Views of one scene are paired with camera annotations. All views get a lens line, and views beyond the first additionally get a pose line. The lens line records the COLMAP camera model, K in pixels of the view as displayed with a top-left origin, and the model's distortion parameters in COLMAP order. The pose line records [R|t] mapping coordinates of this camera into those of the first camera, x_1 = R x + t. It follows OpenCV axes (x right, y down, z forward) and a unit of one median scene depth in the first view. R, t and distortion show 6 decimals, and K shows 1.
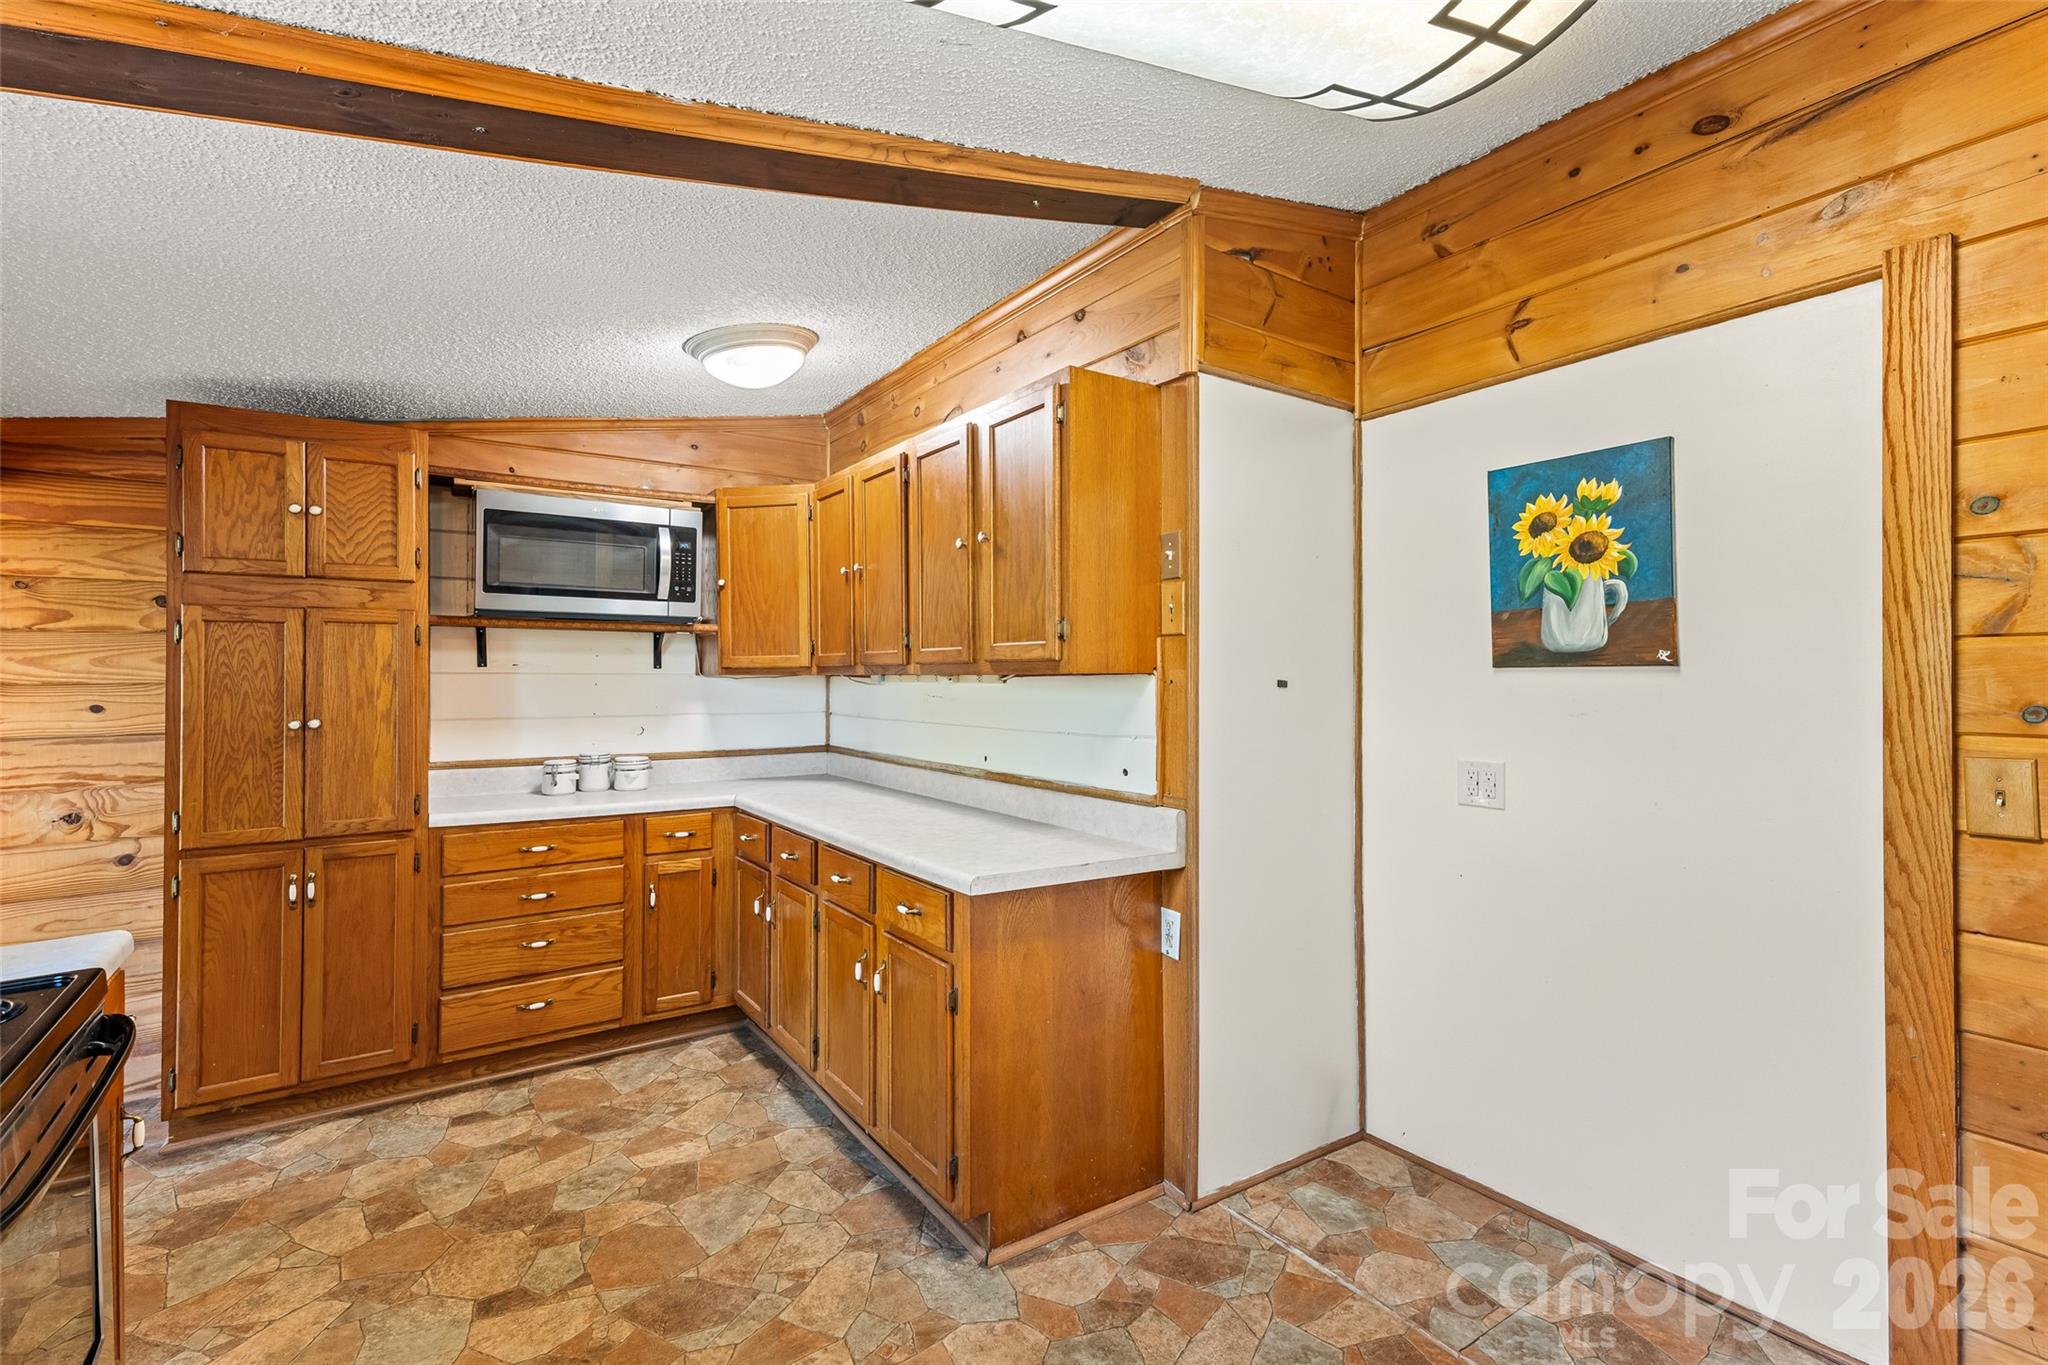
lens RADIAL K [[916.0, 0, 989.9], [0, 916.0, 664.6], [0, 0, 1]] dist [0.018968, -0.000491]
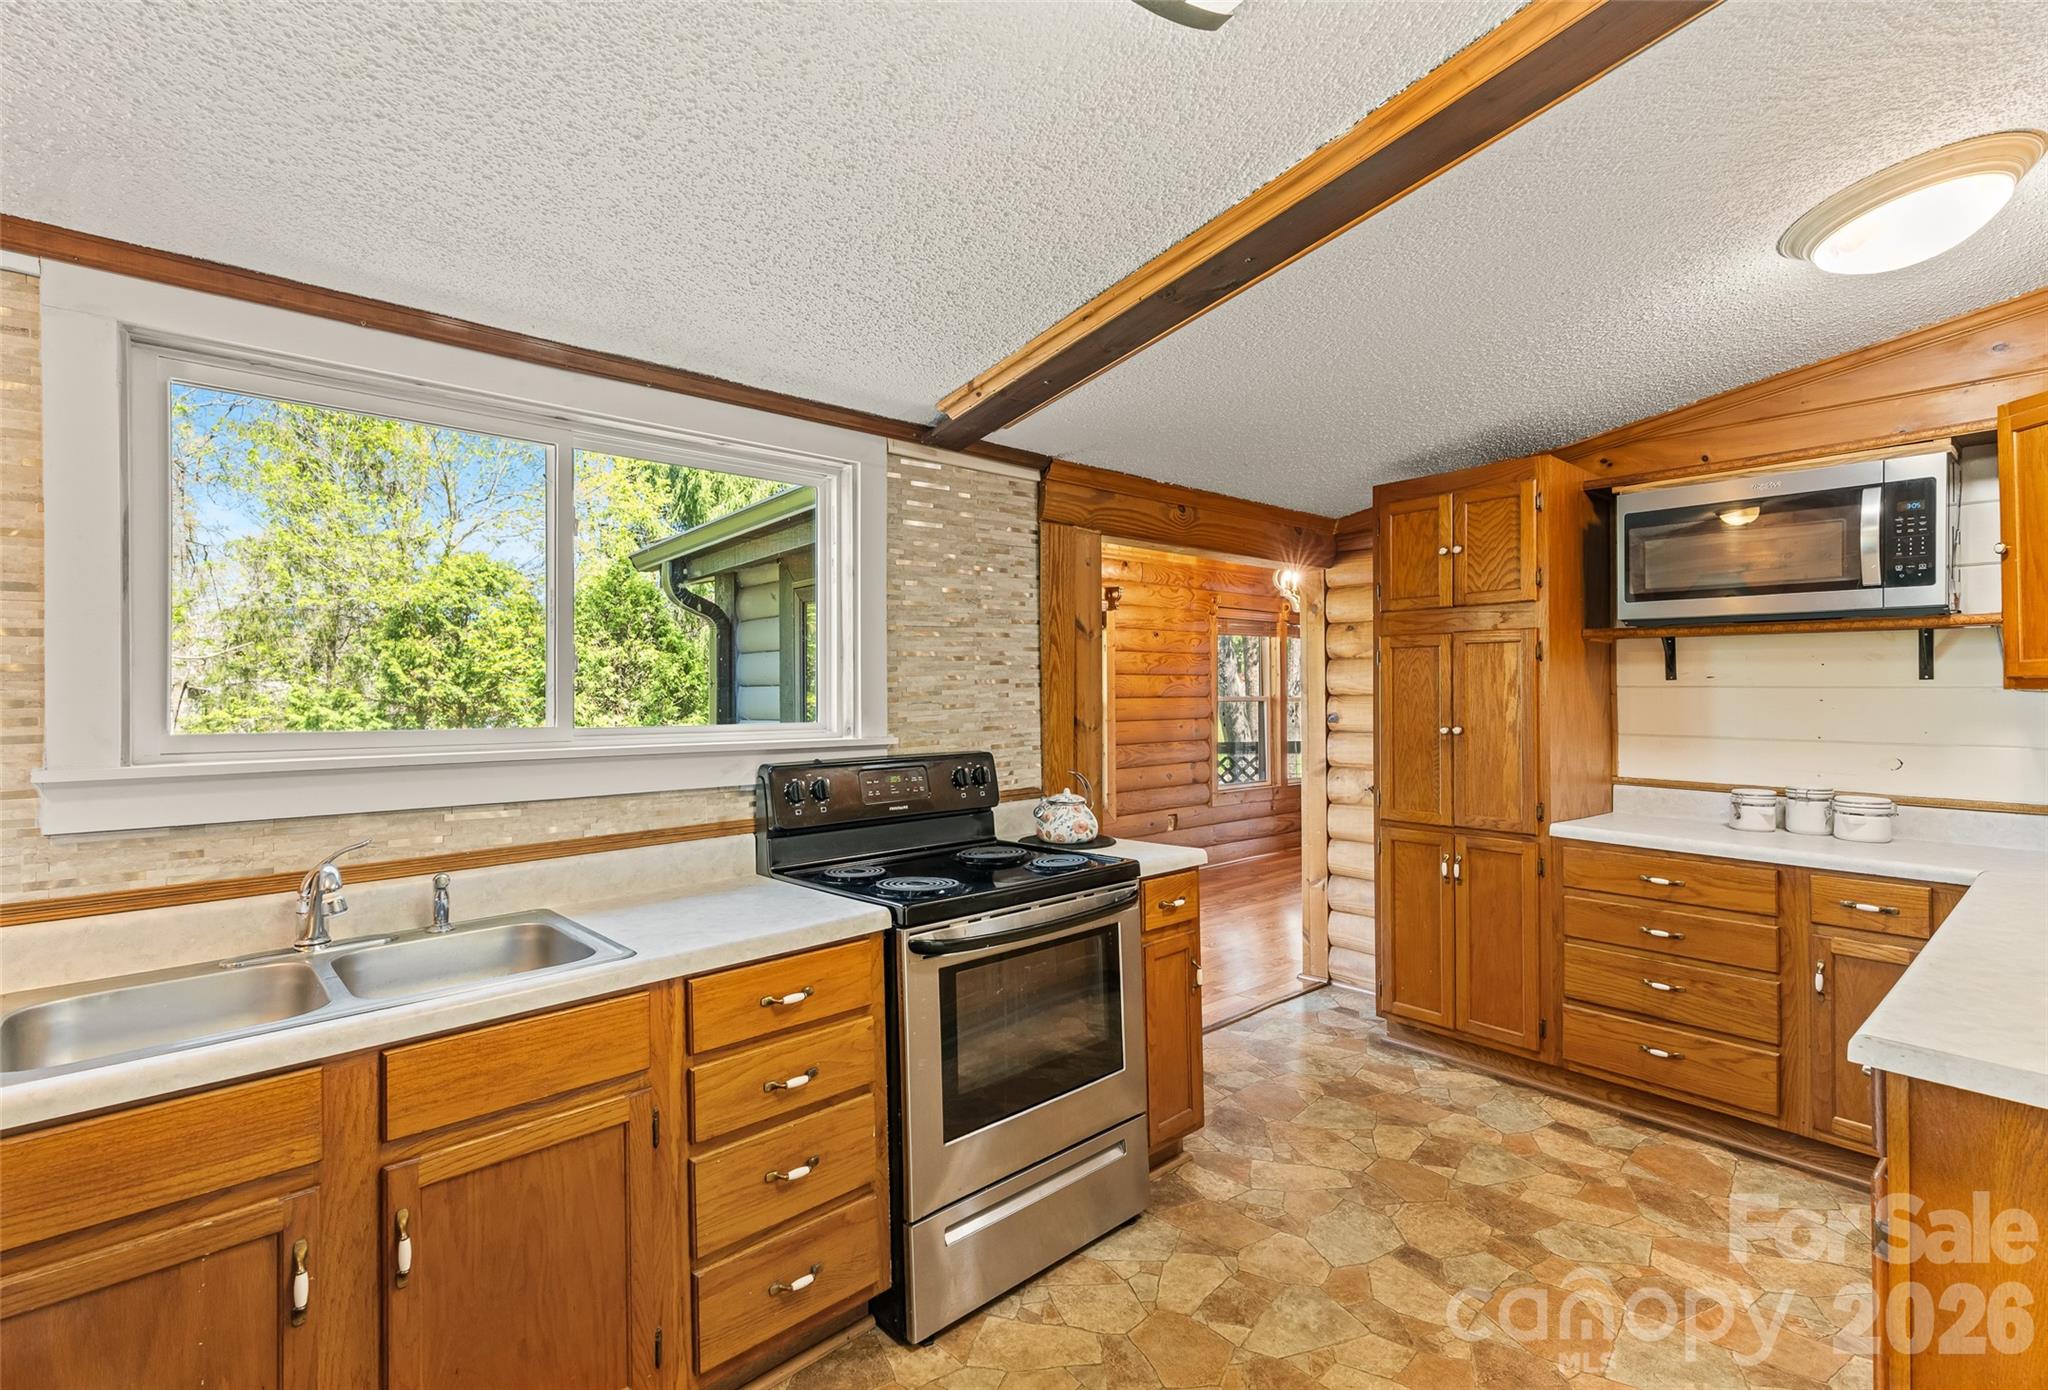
lens RADIAL K [[929.3, 0, 1023.6], [0, 929.3, 688.0], [0, 0, 1]] dist [0.018018, 0.000117]
pose [[0.150622, -0.000520, -0.988591, 0.356575], [0.013880, 0.999902, 0.001589, 0.000131], [0.988494, -0.013961, 0.150615, 0.267101]]
